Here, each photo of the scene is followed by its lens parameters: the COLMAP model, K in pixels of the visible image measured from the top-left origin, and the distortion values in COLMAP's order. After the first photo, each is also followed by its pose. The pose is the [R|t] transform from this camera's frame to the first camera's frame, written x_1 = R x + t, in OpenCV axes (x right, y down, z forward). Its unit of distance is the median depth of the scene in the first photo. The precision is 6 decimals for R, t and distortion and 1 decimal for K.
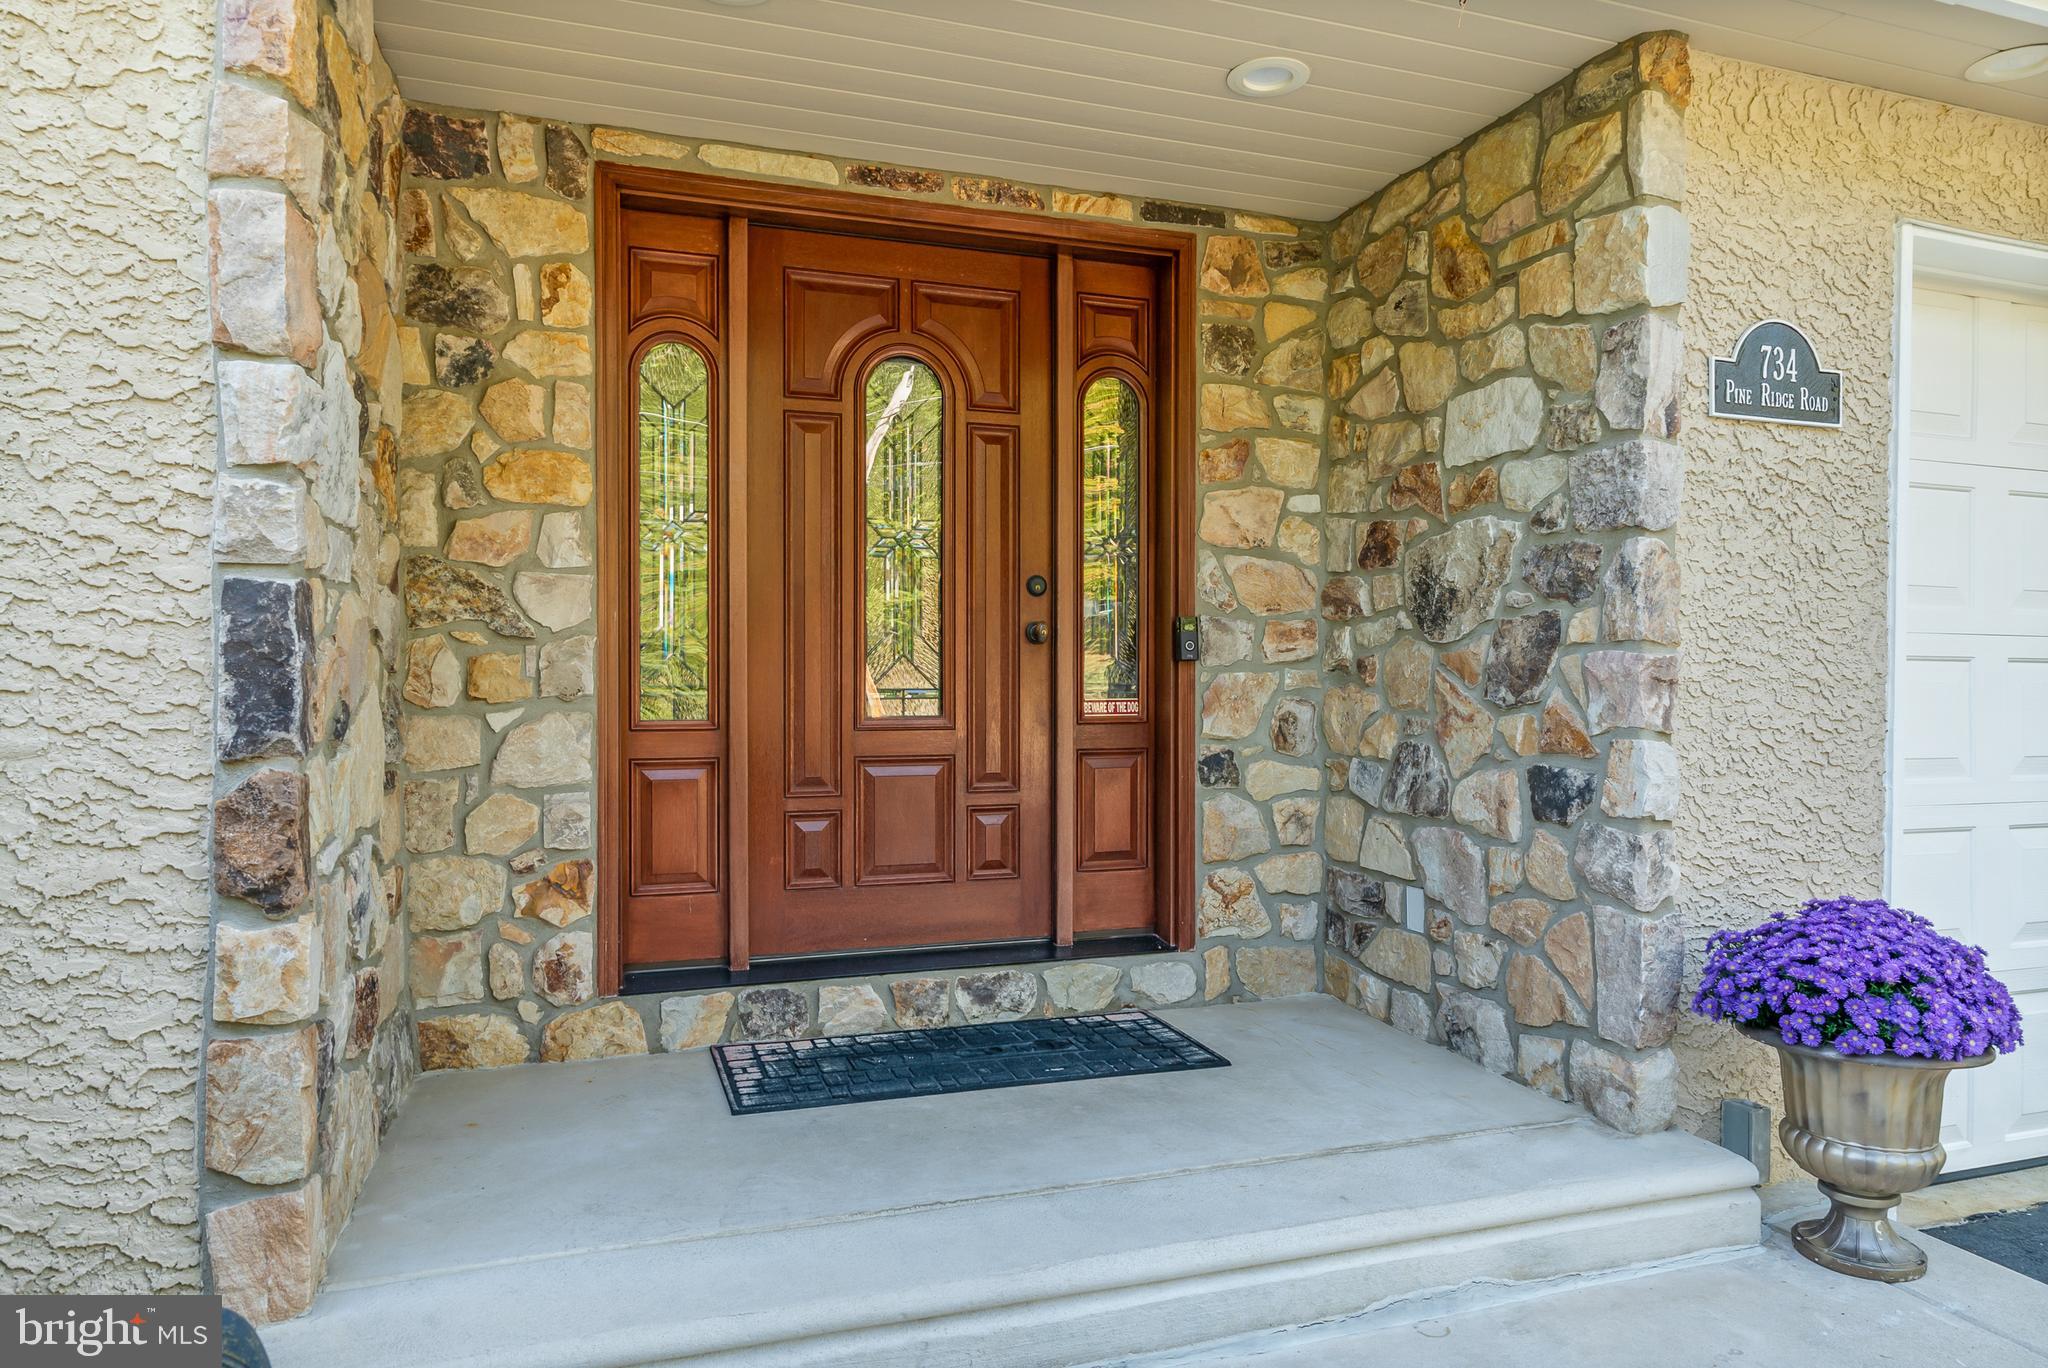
lens RADIAL K [[1275.3, 0, 1021.9], [0, 1275.3, 656.8], [0, 0, 1]] dist [-0.001472, 0.000664]
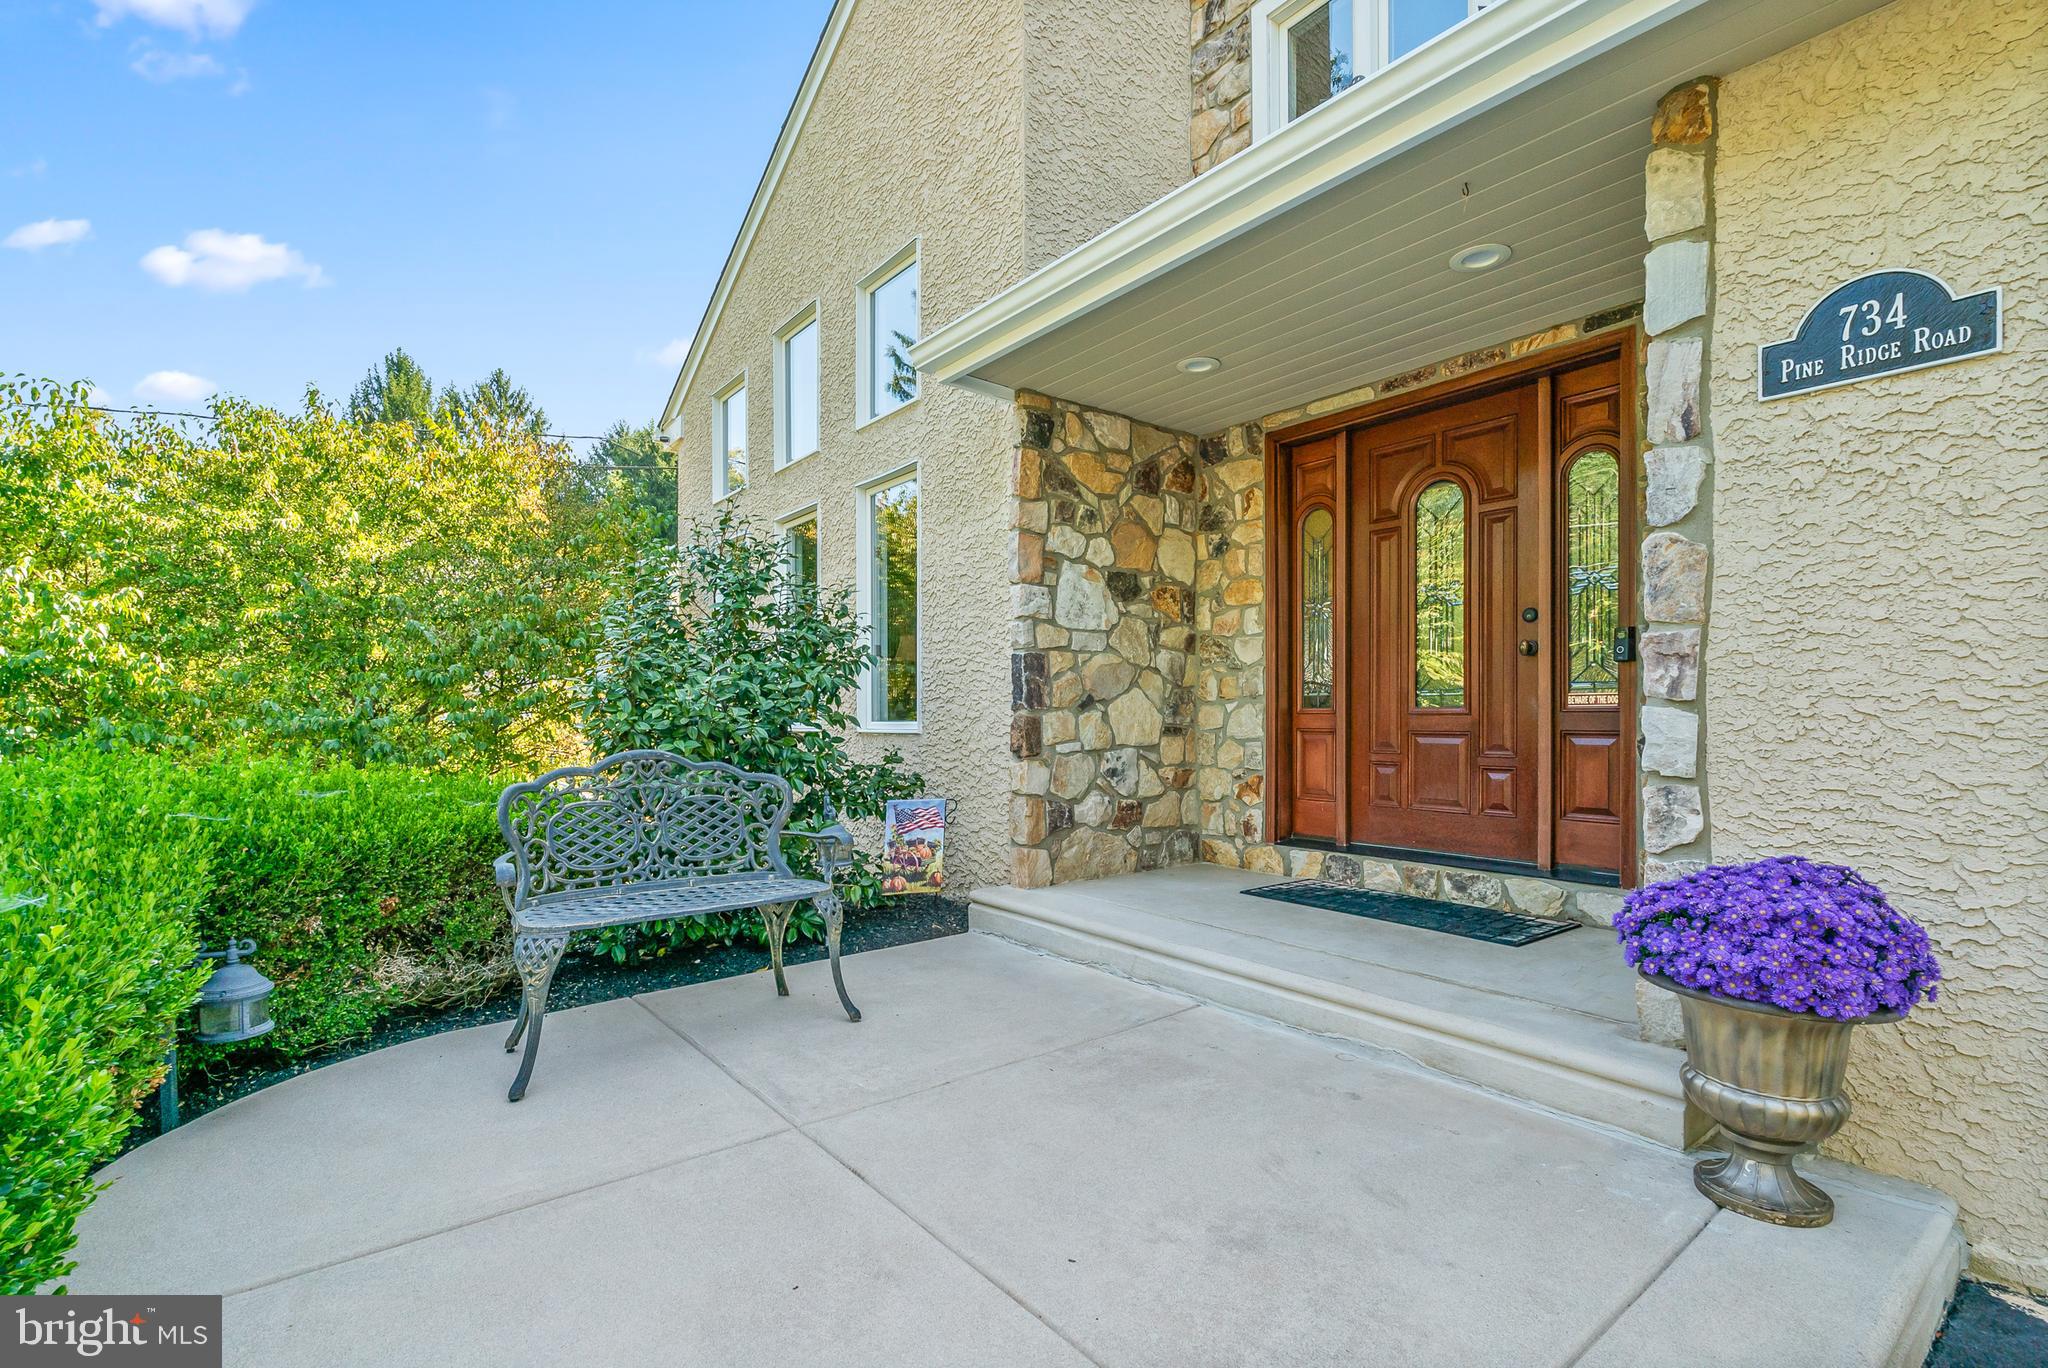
lens RADIAL K [[913.0, 0, 1027.8], [0, 913.0, 682.9], [0, 0, 1]] dist [-0.009279, 0.000908]
pose [[0.336358, -0.035948, -0.941048, 0.922067], [0.015890, 0.999346, -0.032496, 0.052684], [0.941600, -0.004023, 0.336709, 0.153062]]
